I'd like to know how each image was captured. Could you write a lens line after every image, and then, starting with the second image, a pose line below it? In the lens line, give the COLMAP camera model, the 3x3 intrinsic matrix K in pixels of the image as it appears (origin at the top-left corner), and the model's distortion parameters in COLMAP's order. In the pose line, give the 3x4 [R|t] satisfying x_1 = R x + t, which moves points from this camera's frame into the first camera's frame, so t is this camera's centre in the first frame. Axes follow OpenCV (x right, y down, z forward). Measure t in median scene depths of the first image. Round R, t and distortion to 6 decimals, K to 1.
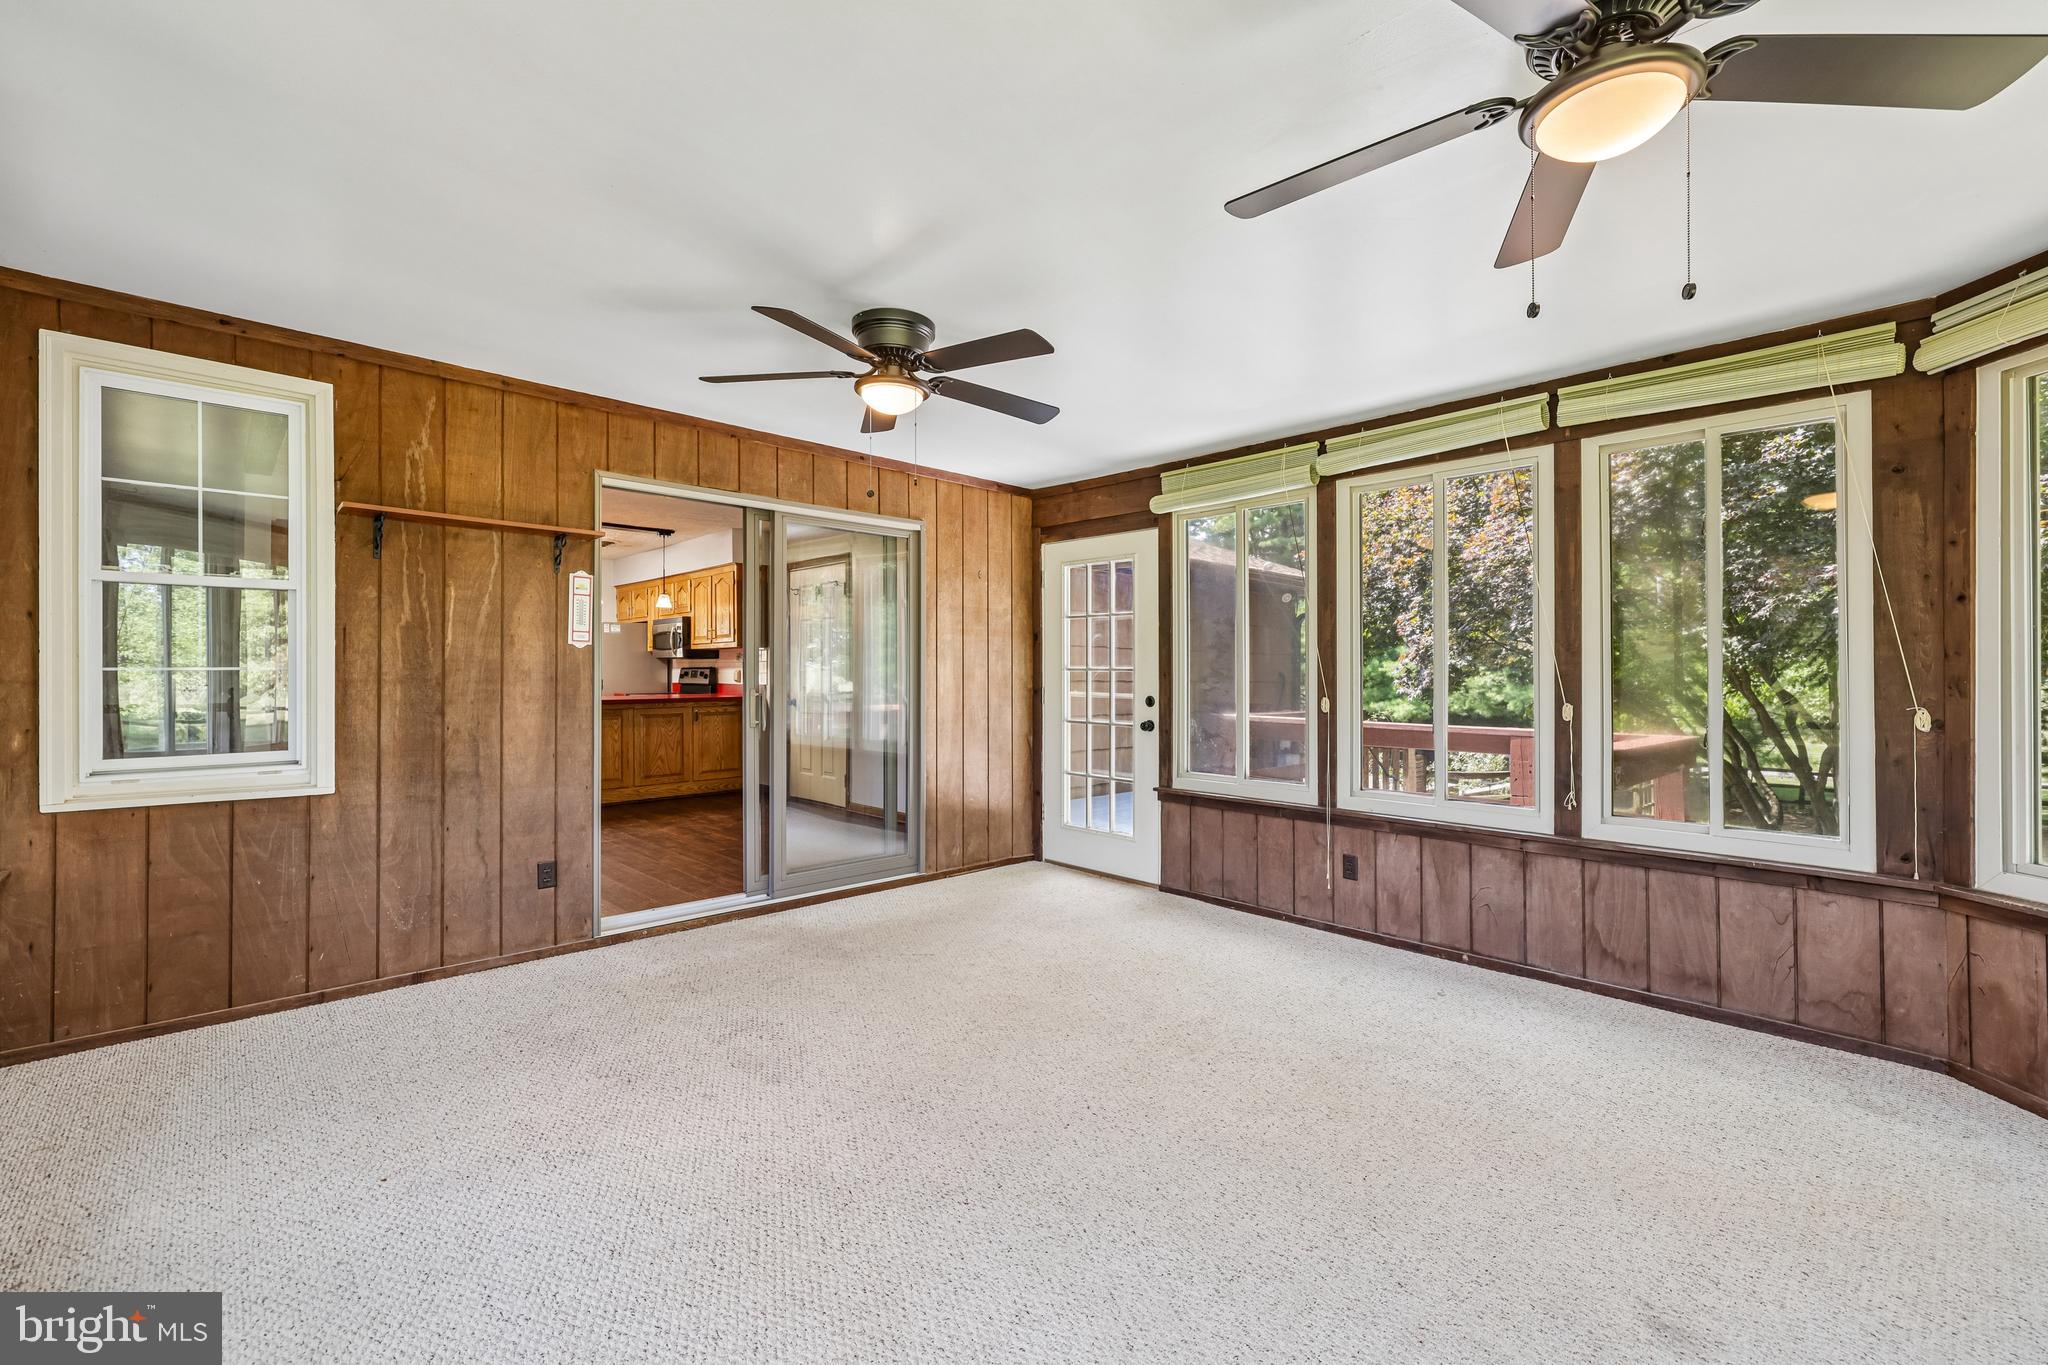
lens RADIAL K [[891.1, 0, 1024.6], [0, 891.1, 668.8], [0, 0, 1]] dist [0.003759, 0.001078]
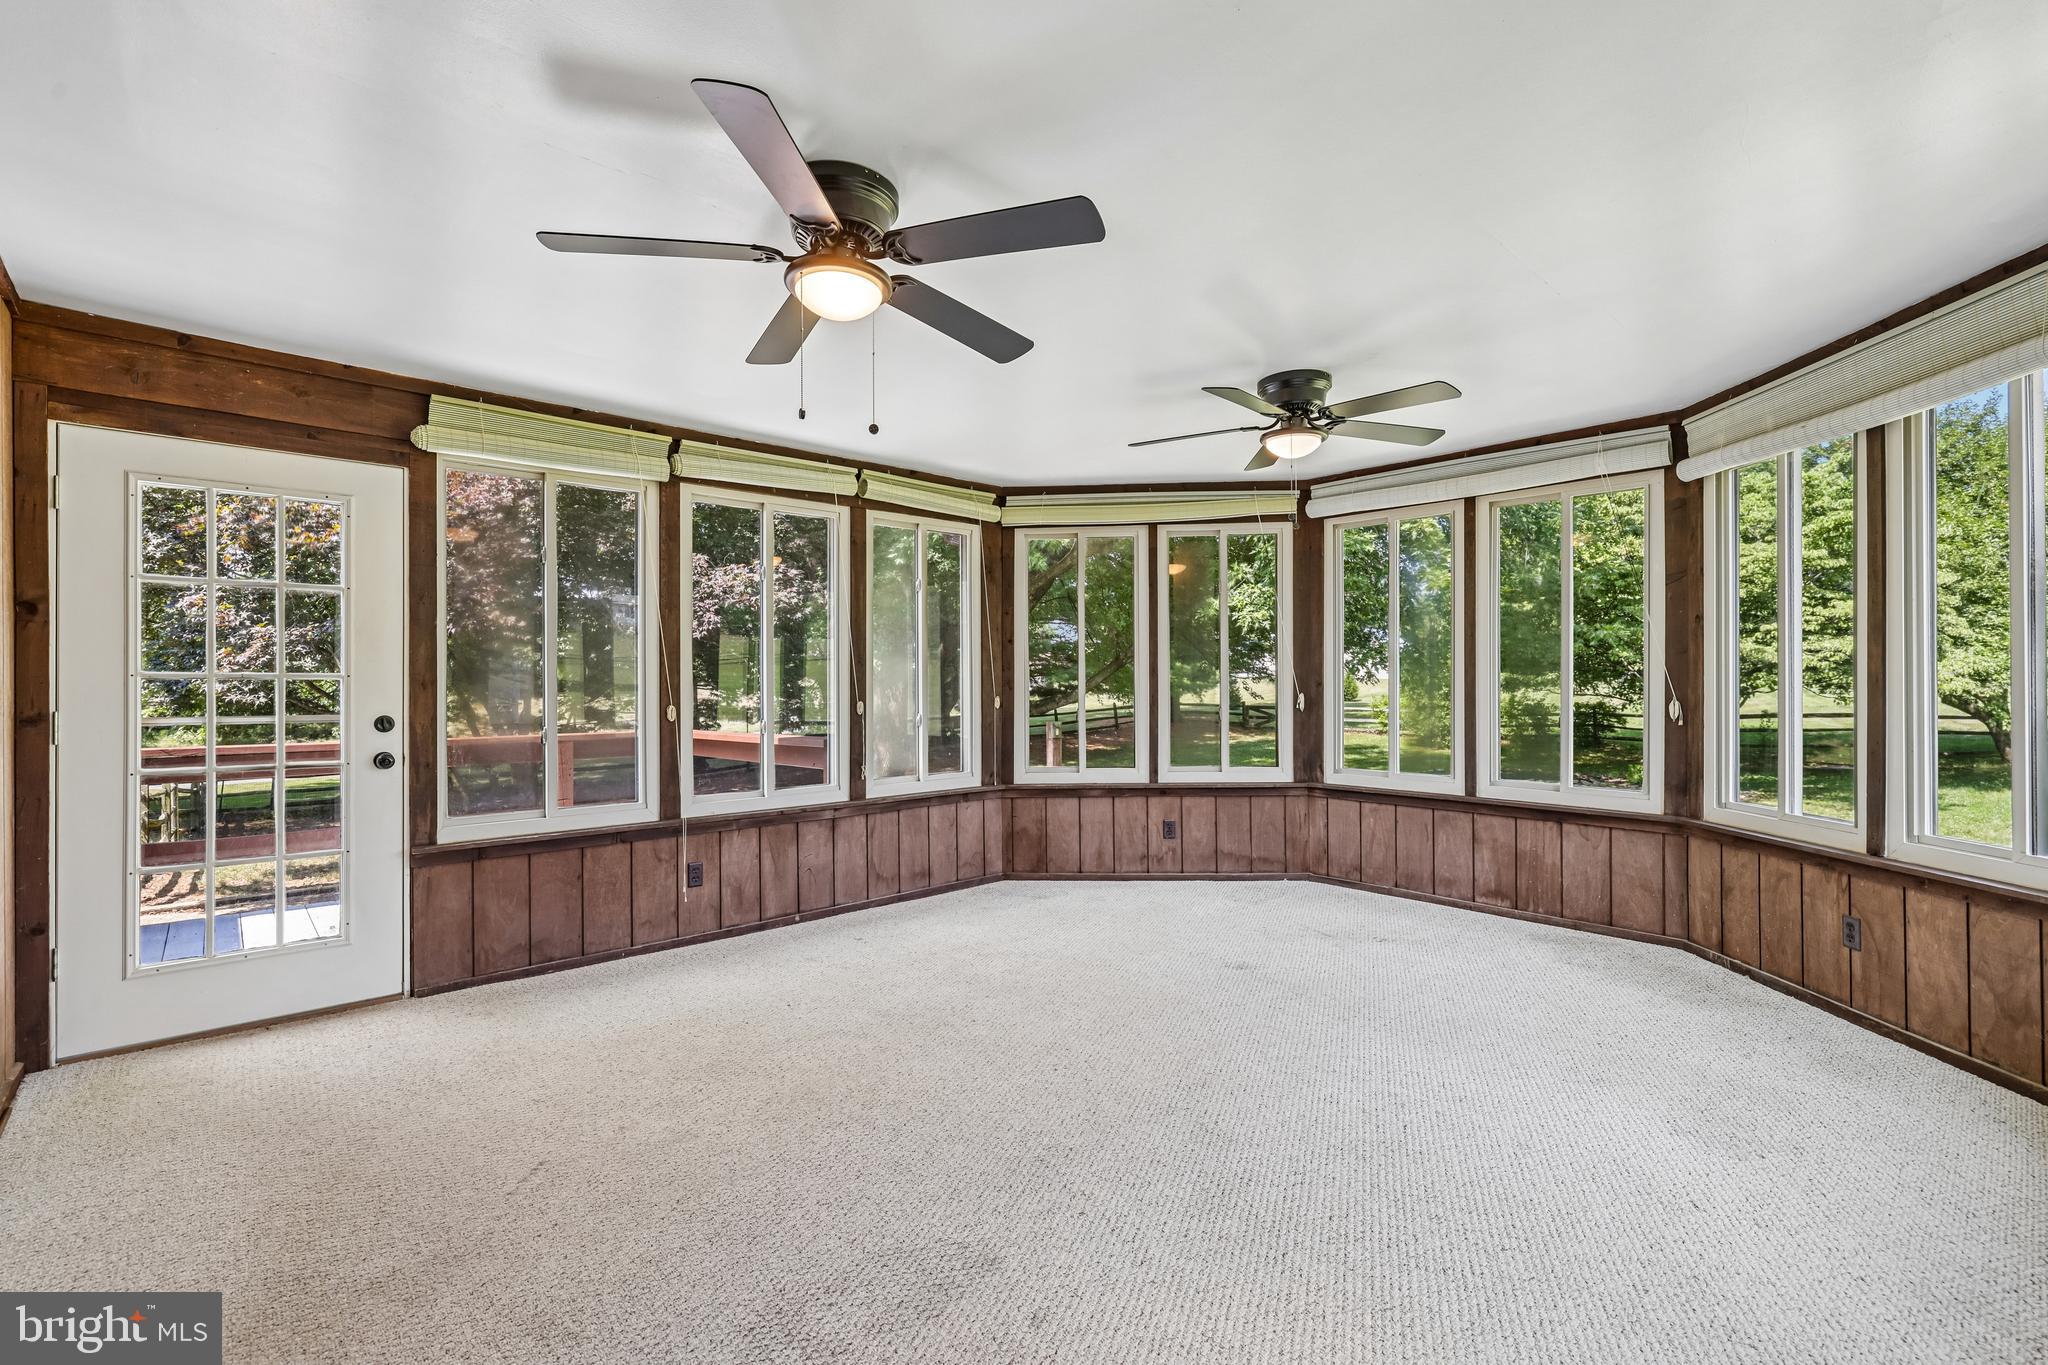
lens RADIAL K [[891.1, 0, 1024.7], [0, 891.1, 680.2], [0, 0, 1]] dist [0.003759, 0.001078]
pose [[0.015313, -0.004139, 0.999874, -0.647683], [-0.000557, 0.999991, 0.004148, 0.000252], [-0.999883, -0.000621, 0.015311, 0.635731]]
